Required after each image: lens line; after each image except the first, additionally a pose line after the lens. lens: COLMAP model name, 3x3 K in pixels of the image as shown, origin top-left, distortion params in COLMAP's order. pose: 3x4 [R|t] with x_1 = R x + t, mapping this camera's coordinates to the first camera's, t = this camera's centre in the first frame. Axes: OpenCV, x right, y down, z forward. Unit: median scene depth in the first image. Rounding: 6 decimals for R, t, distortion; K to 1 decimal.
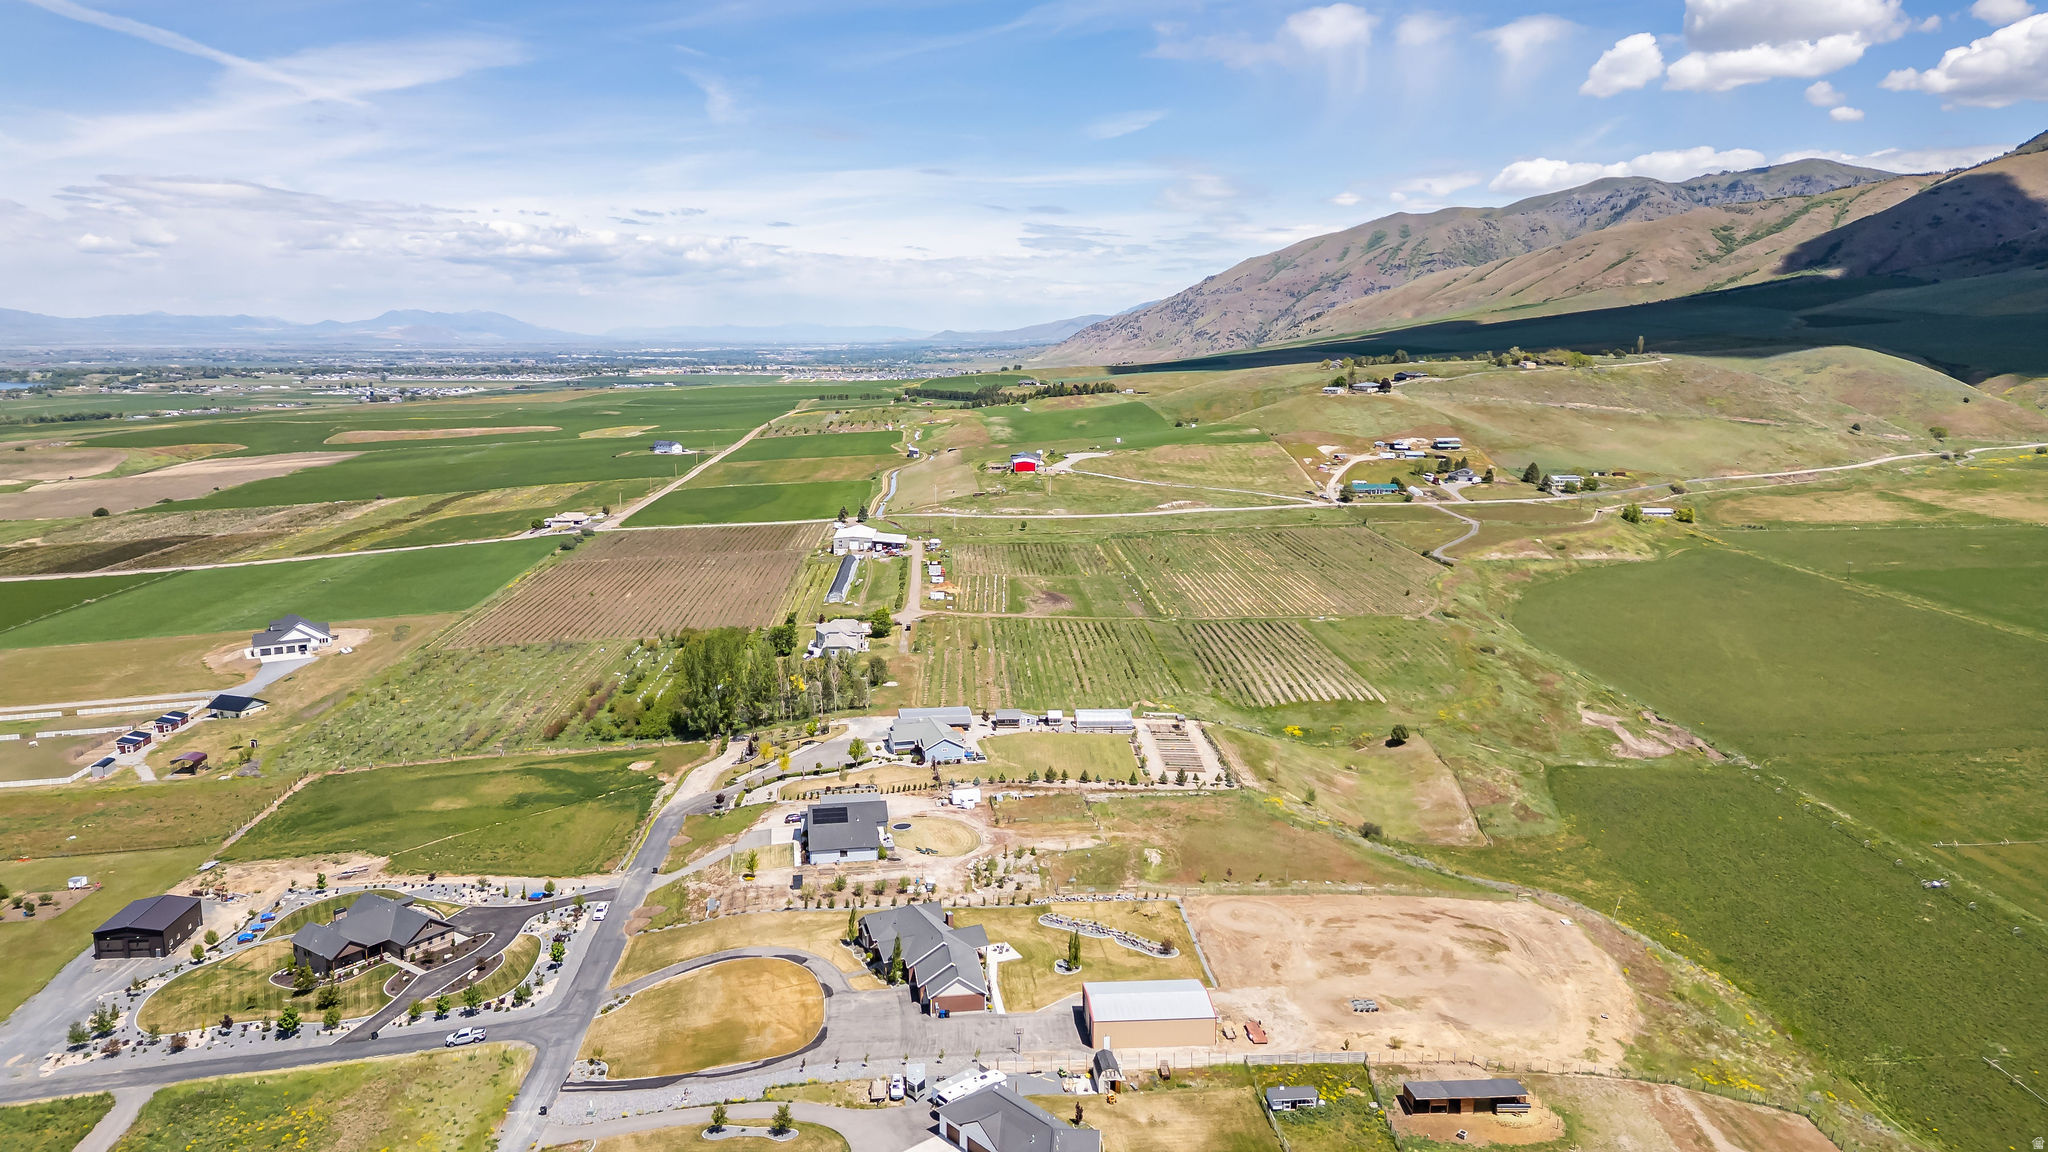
lens RADIAL K [[1431.1, 0, 1024.6], [0, 1431.1, 536.3], [0, 0, 1]] dist [0.068443, -0.060110]
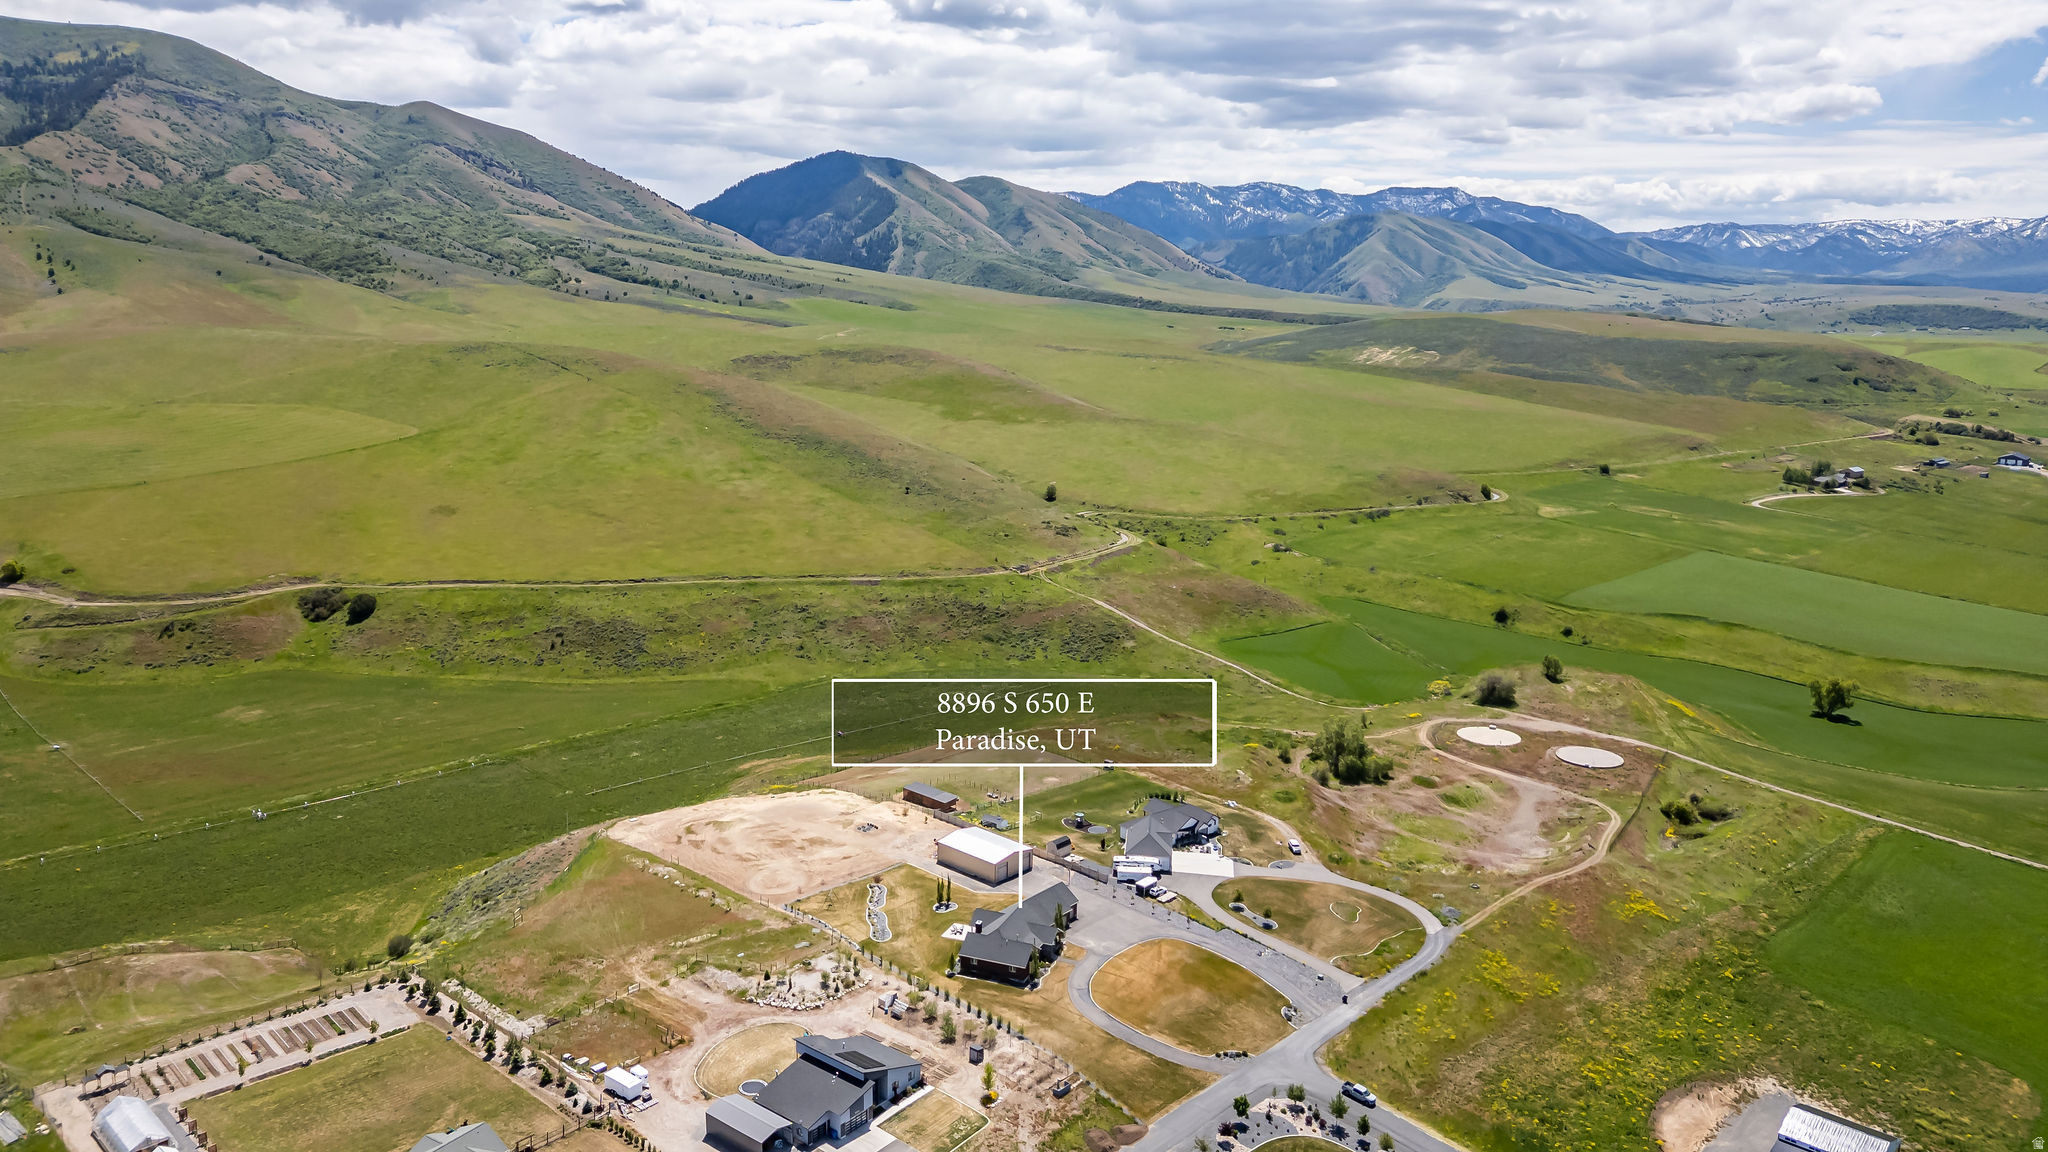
lens RADIAL K [[1431.1, 0, 1024.6], [0, 1431.1, 536.3], [0, 0, 1]] dist [0.068443, -0.060110]
pose [[-0.669276, -0.143635, 0.728998, -0.635397], [0.085458, 0.959745, 0.267556, -0.246383], [-0.738083, 0.241368, -0.630060, 1.186833]]
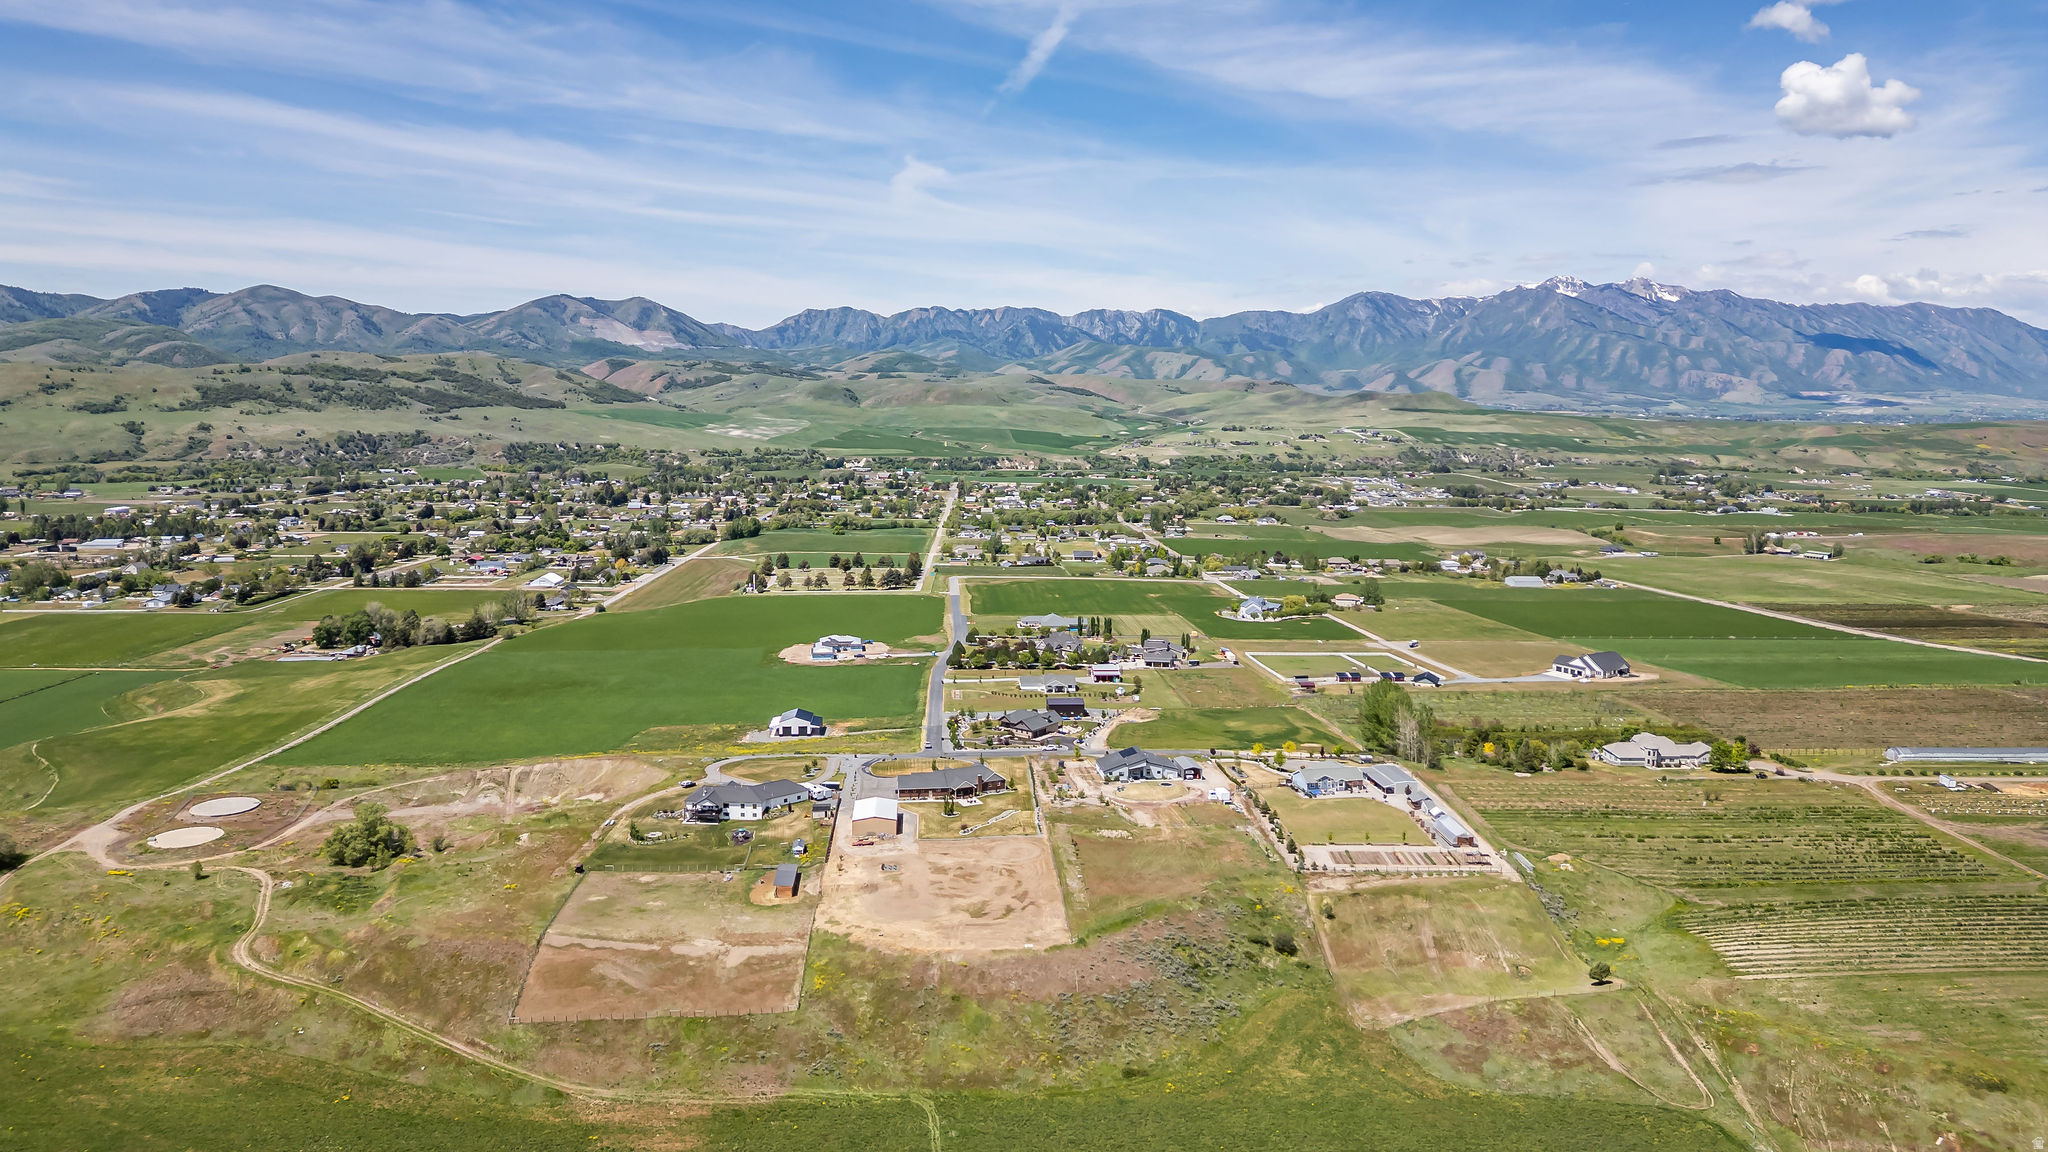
lens RADIAL K [[1415.2, 0, 1024.0], [0, 1415.2, 576.0], [0, 0, 1]] dist [0.072982, -0.060088]
pose [[-0.018856, 0.137651, -0.990301, 1.226665], [-0.153104, 0.978398, 0.138912, -0.175172], [0.988030, 0.154239, 0.002626, 0.740081]]
